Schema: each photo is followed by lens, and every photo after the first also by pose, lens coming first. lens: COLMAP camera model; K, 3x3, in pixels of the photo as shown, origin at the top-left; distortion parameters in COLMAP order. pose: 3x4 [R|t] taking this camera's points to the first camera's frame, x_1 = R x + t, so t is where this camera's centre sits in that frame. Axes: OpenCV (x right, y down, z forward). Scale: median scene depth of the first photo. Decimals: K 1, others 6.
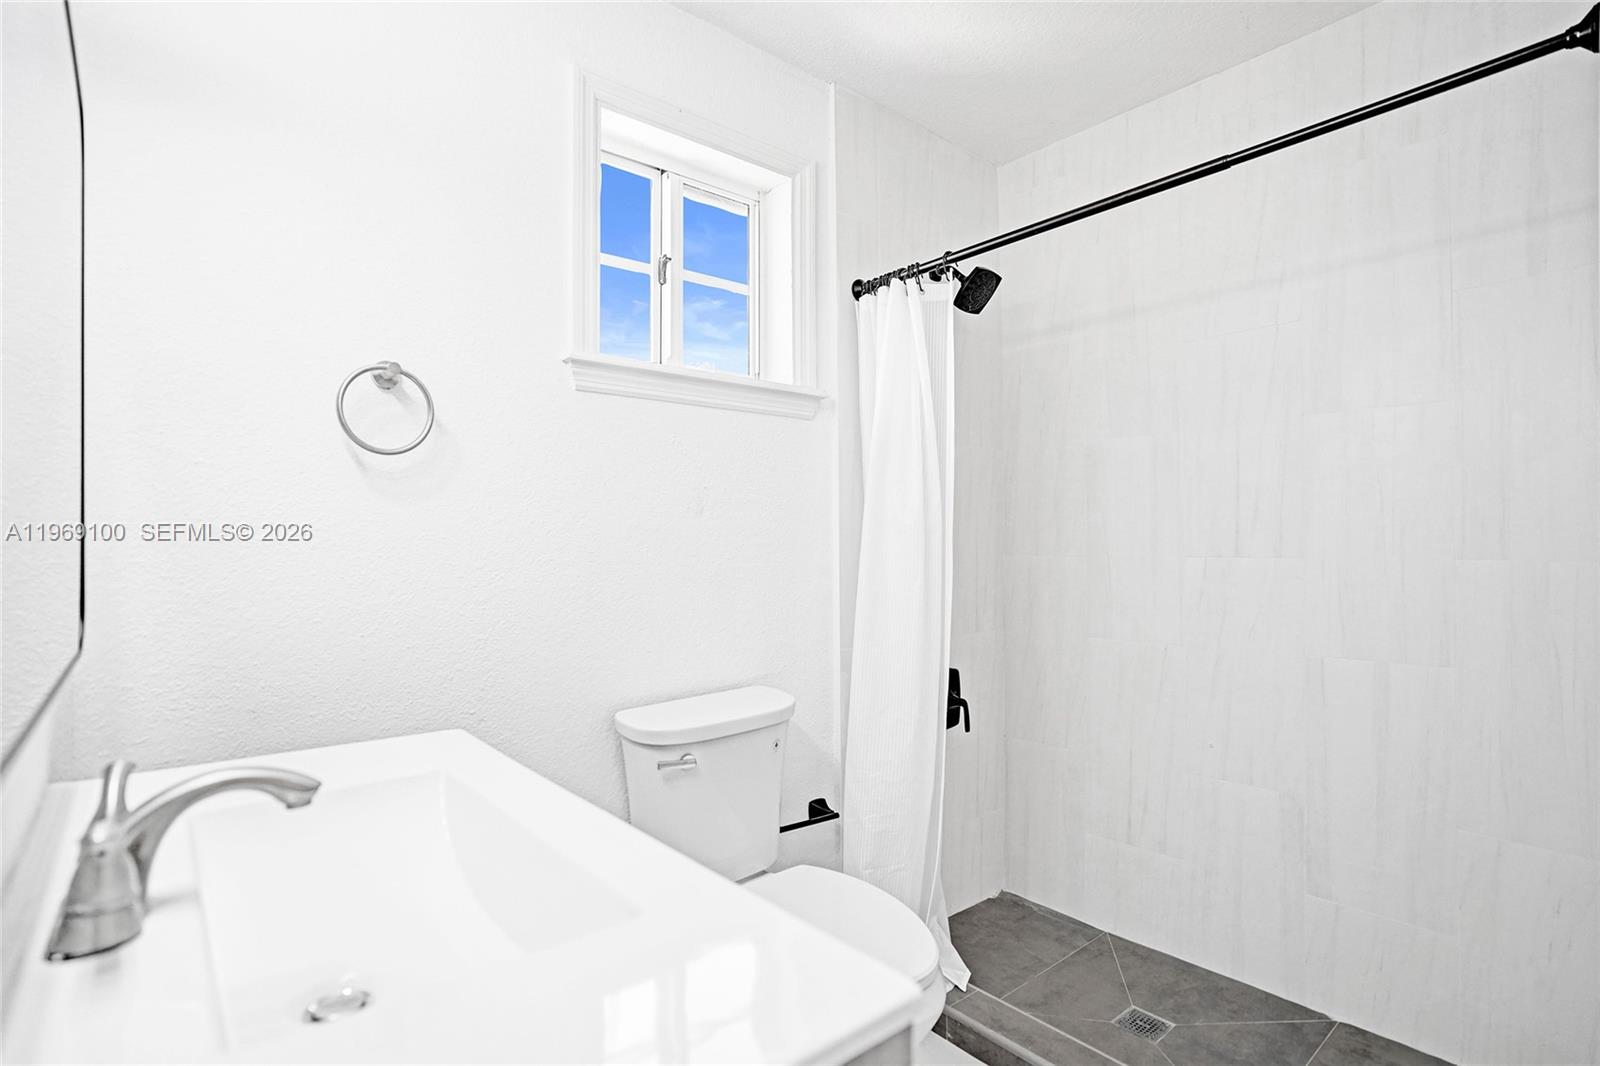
lens RADIAL K [[756.0, 0, 807.5], [0, 756.0, 532.7], [0, 0, 1]] dist [-0.068976, 0.029150]
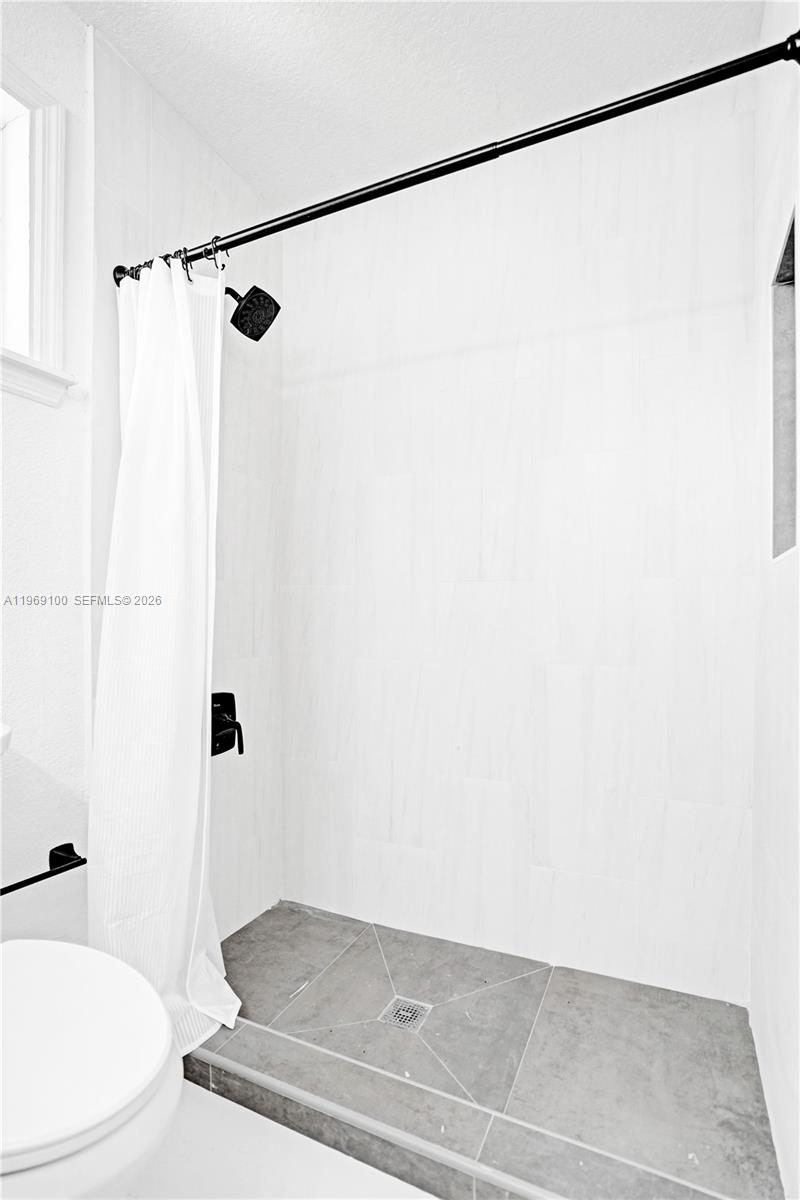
lens RADIAL K [[567.0, 0, 400.0], [0, 567.0, 600.0], [0, 0, 1]] dist [-0.068976, 0.029150]
pose [[0.908856, 0.014083, 0.416871, 0.103857], [-0.009718, 0.999873, -0.012593, 0.075885], [-0.416996, 0.007394, 0.908878, 0.257661]]
